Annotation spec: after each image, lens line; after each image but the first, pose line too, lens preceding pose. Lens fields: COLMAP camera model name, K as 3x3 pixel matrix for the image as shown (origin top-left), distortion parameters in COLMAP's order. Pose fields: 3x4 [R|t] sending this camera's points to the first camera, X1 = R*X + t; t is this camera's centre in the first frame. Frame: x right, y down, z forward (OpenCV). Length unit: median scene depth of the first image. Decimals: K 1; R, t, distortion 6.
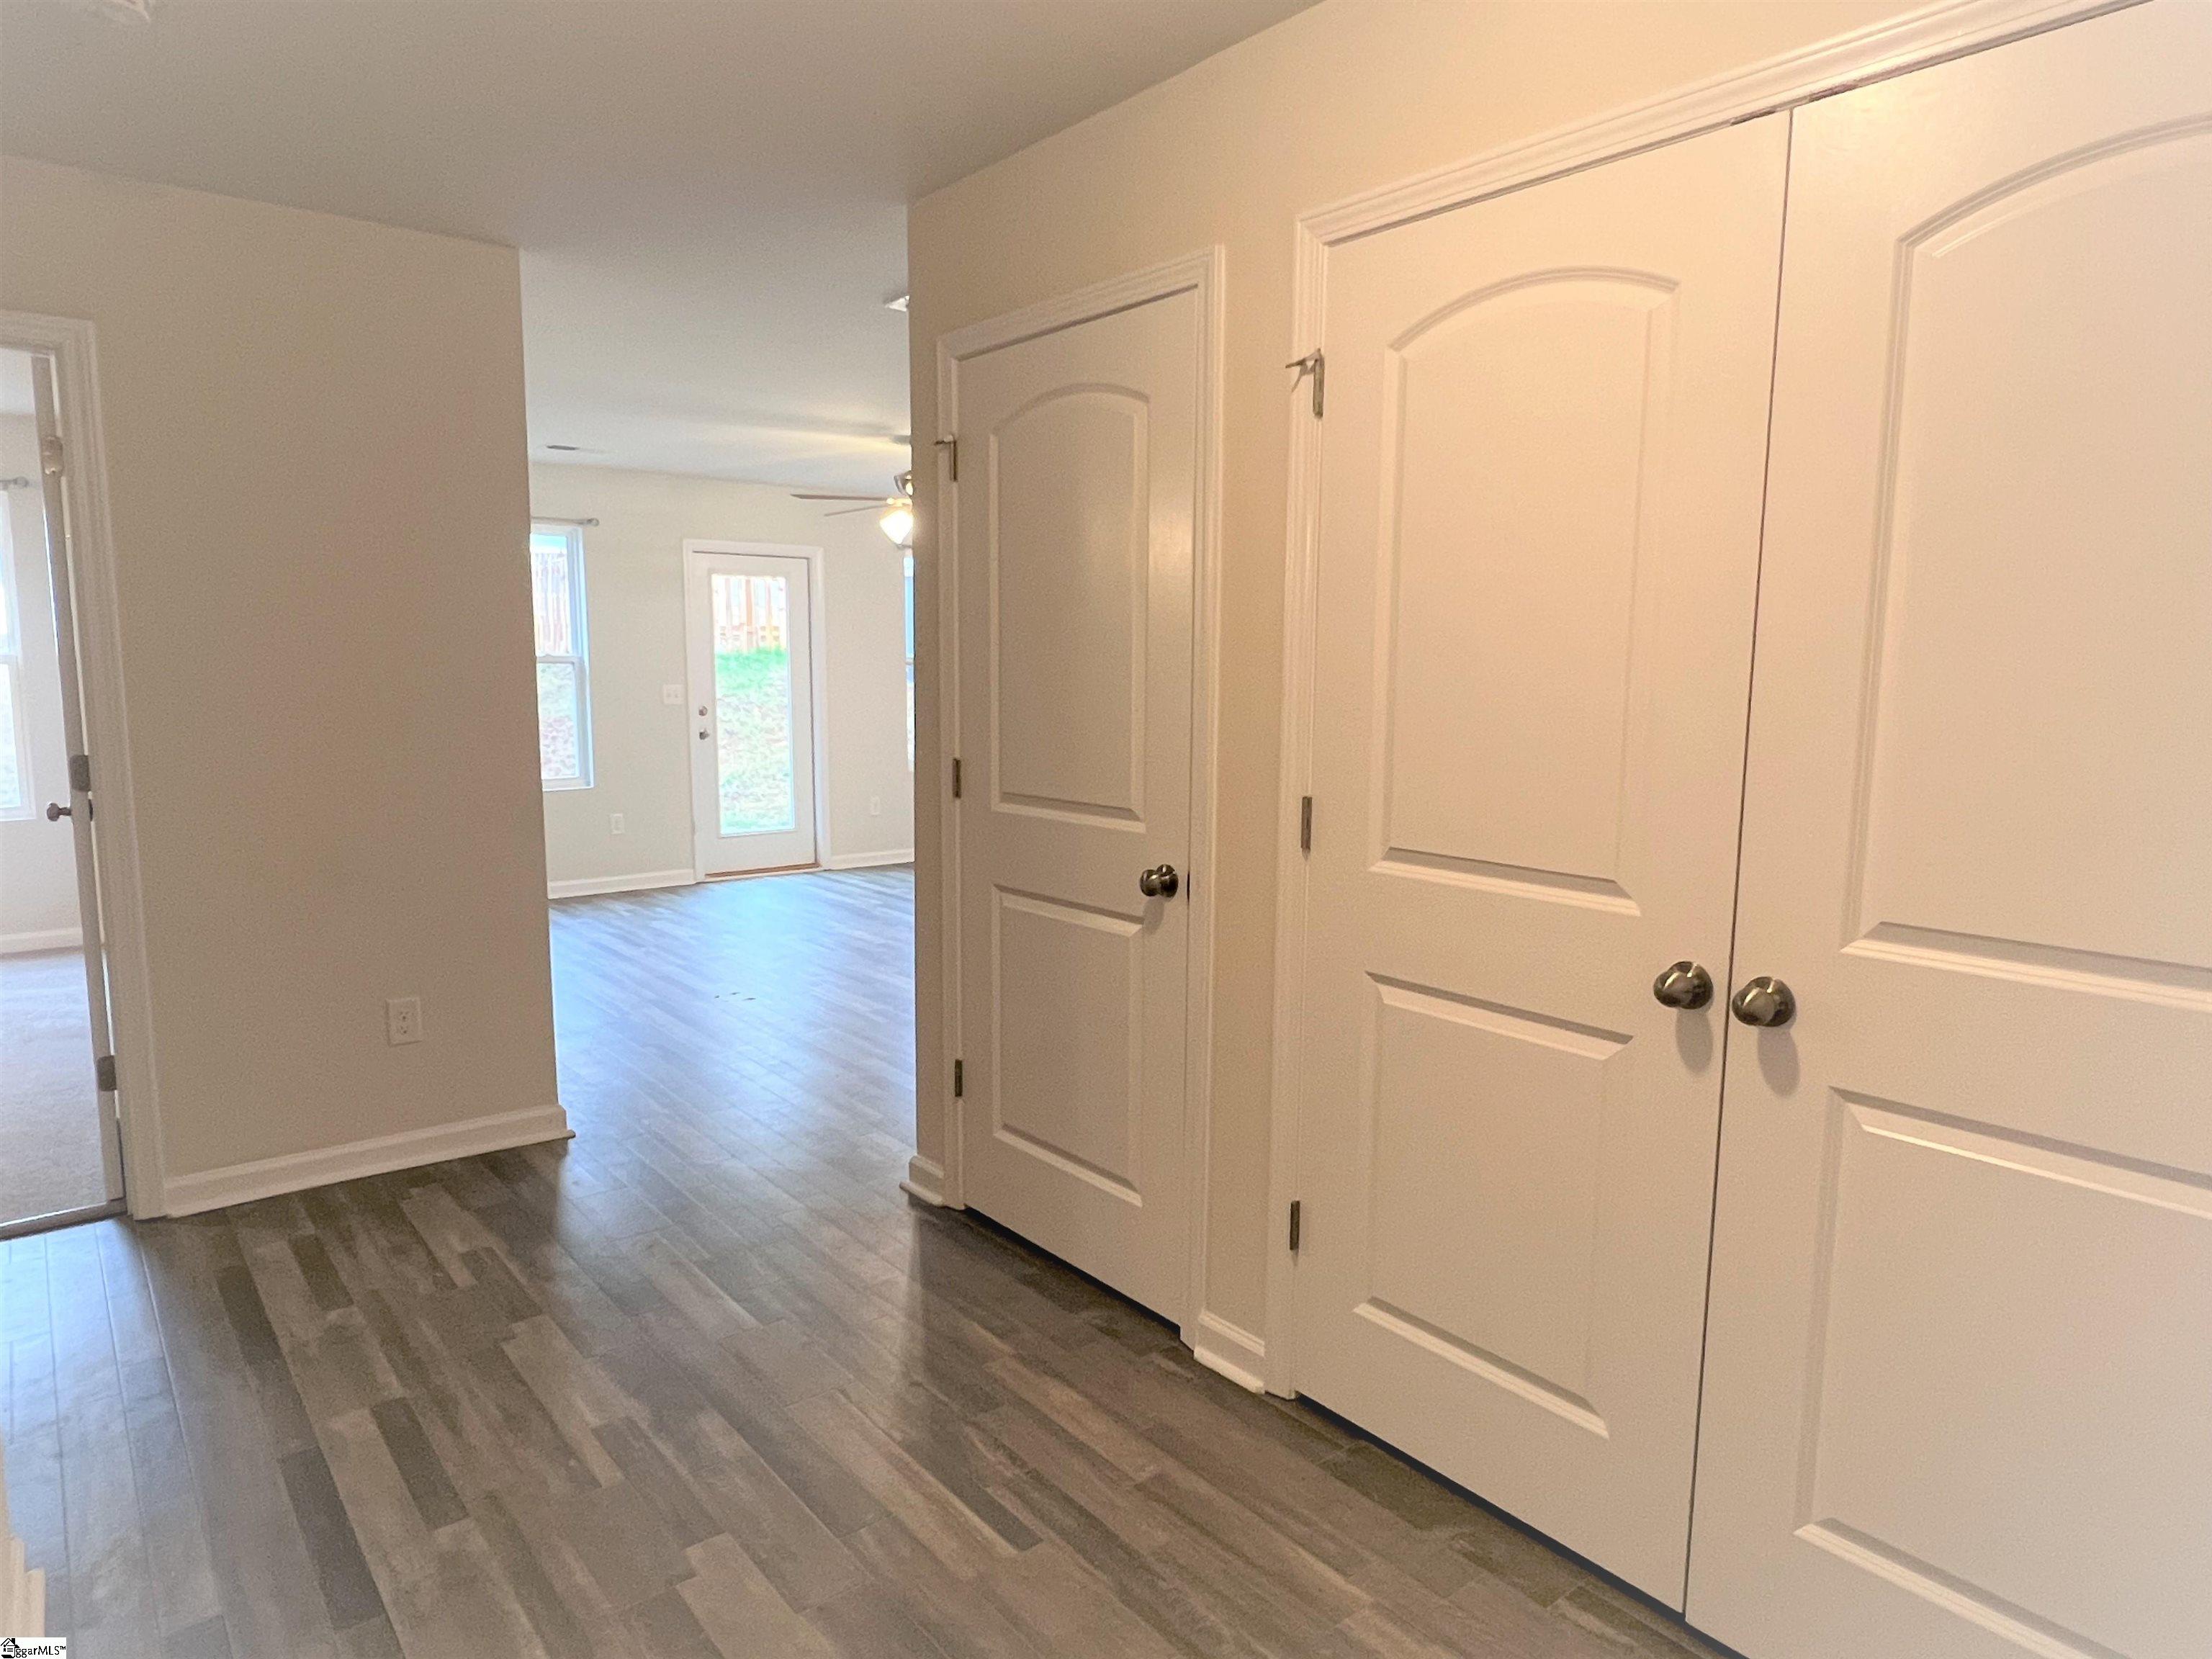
lens RADIAL K [[1330.4, 0, 1100.5], [0, 1330.4, 832.4], [0, 0, 1]] dist [-0.004735, -0.000509]
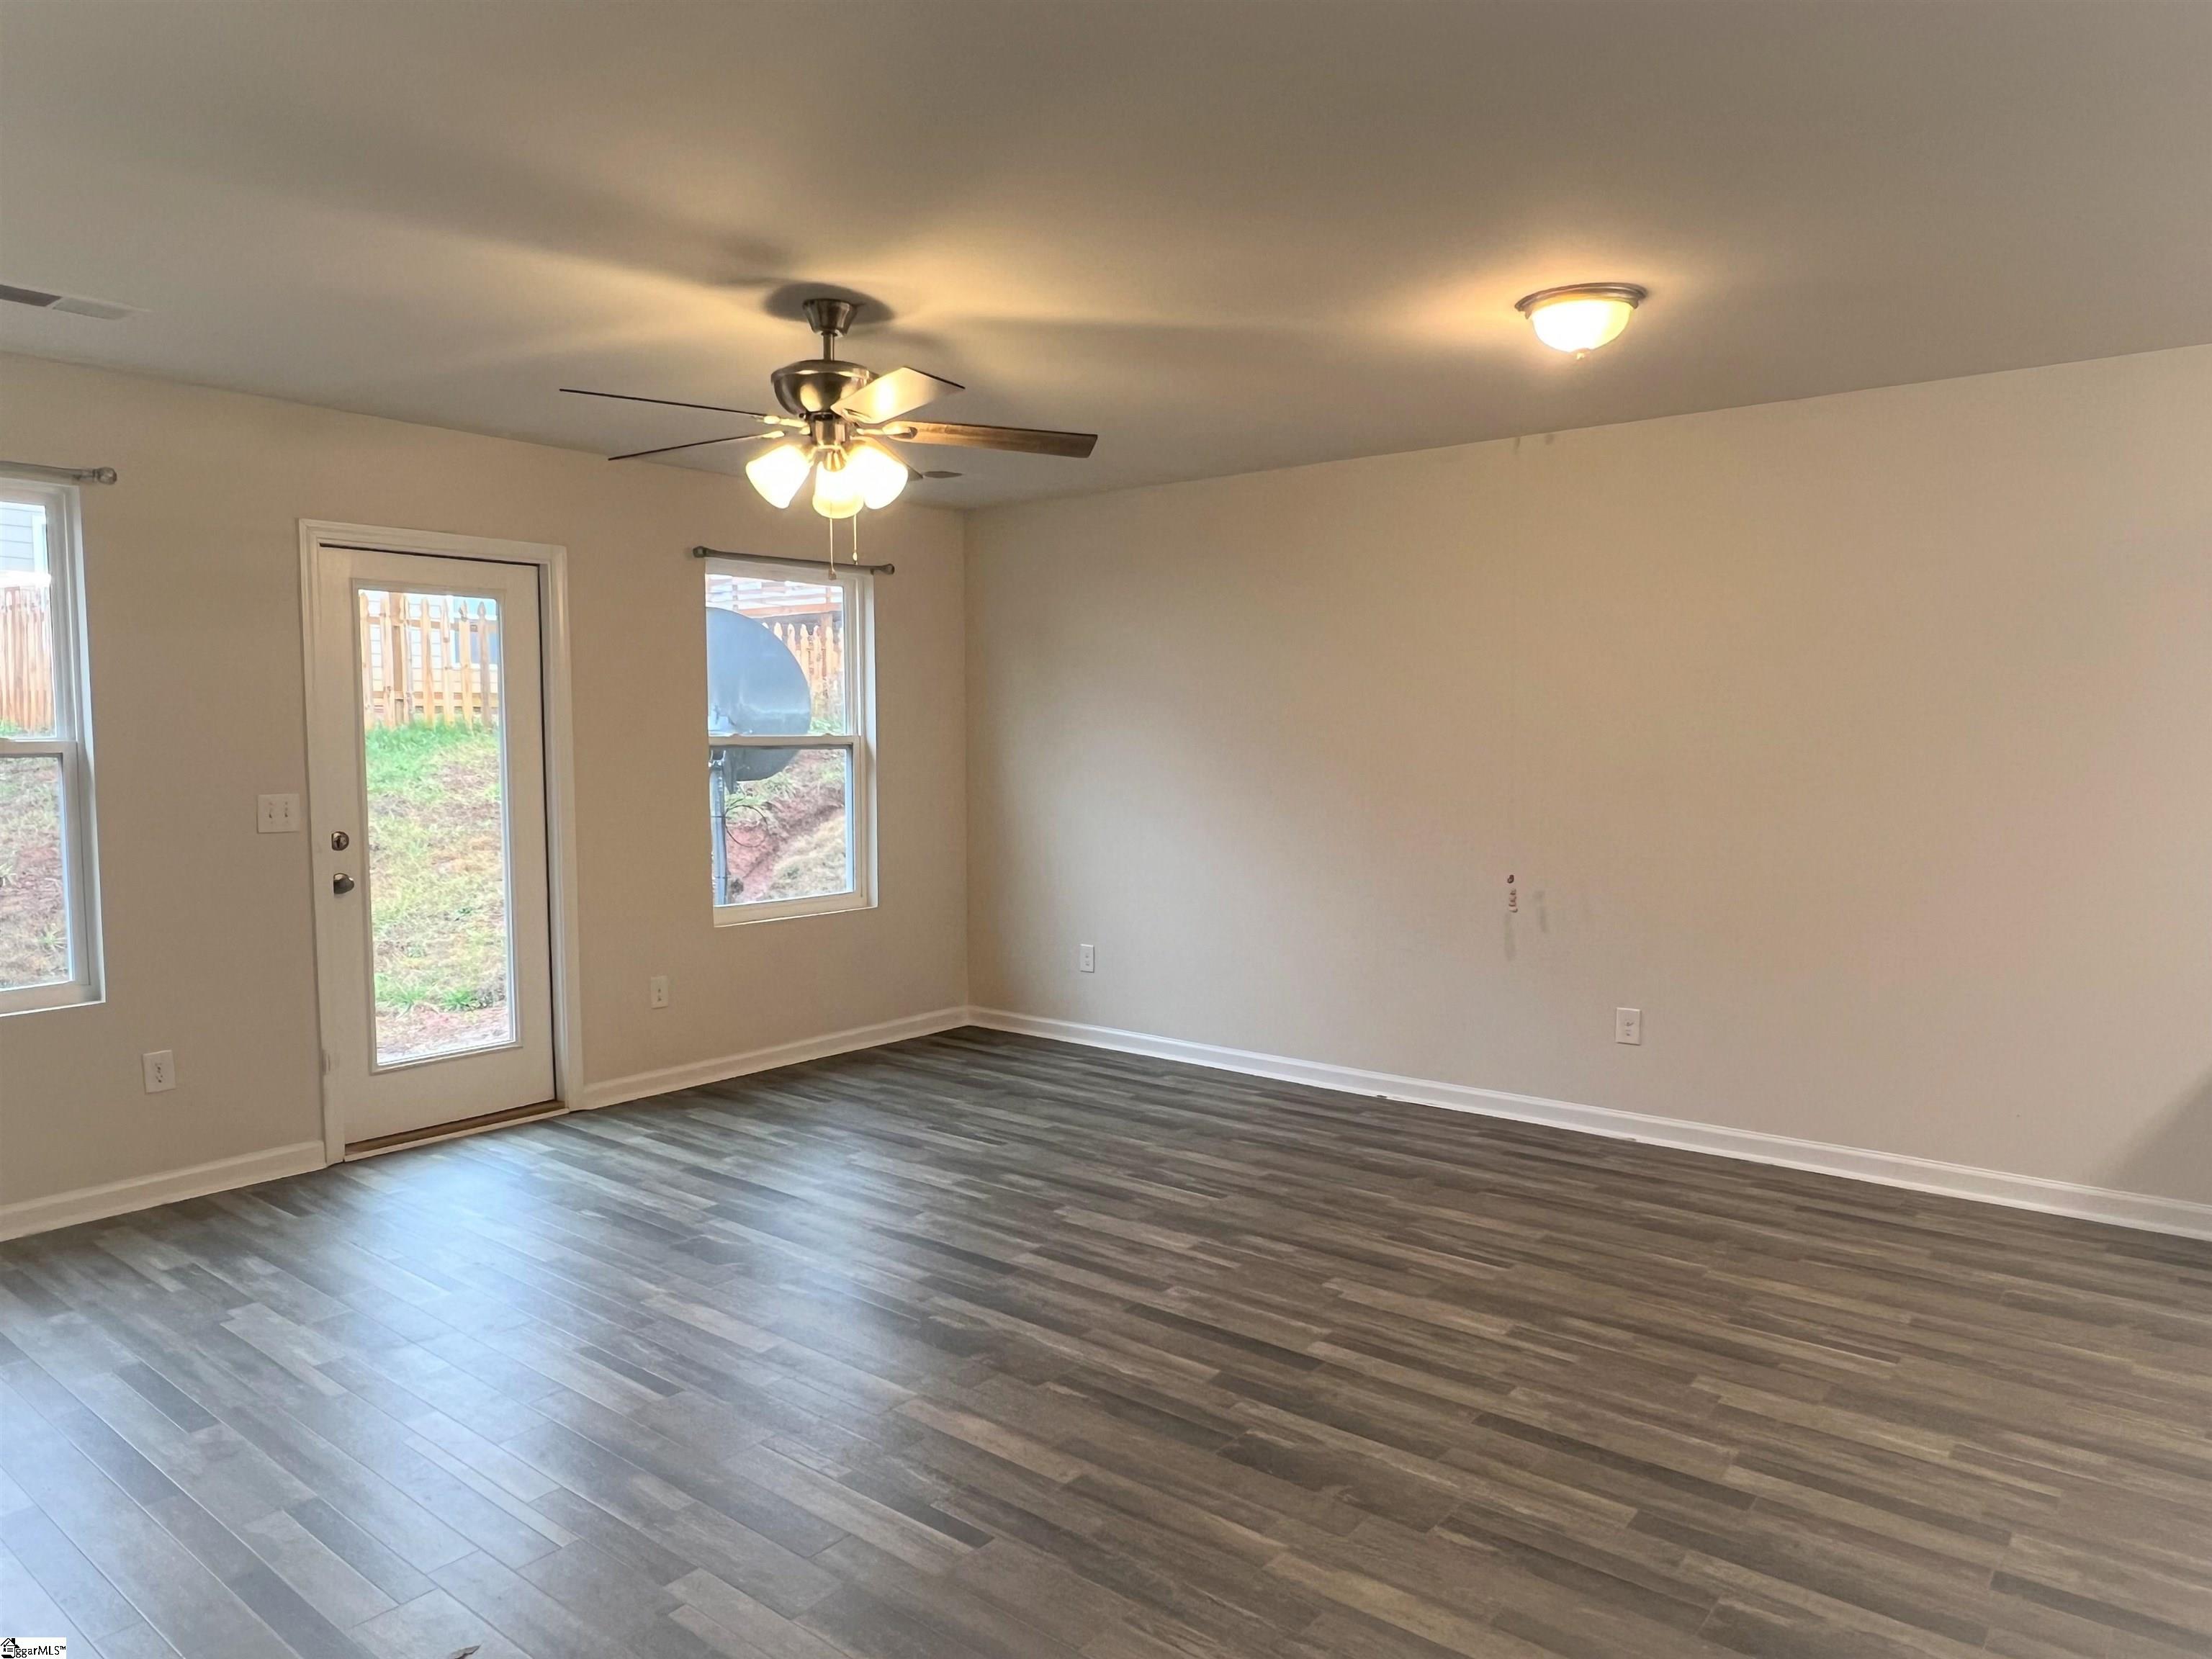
lens RADIAL K [[1429.4, 0, 1093.8], [0, 1429.4, 829.7], [0, 0, 1]] dist [-0.008310, -0.000946]
pose [[0.978352, -0.022149, 0.205759, -0.117975], [0.034487, 0.997803, -0.056572, -0.051873], [-0.204054, 0.062444, 0.976966, 0.369242]]
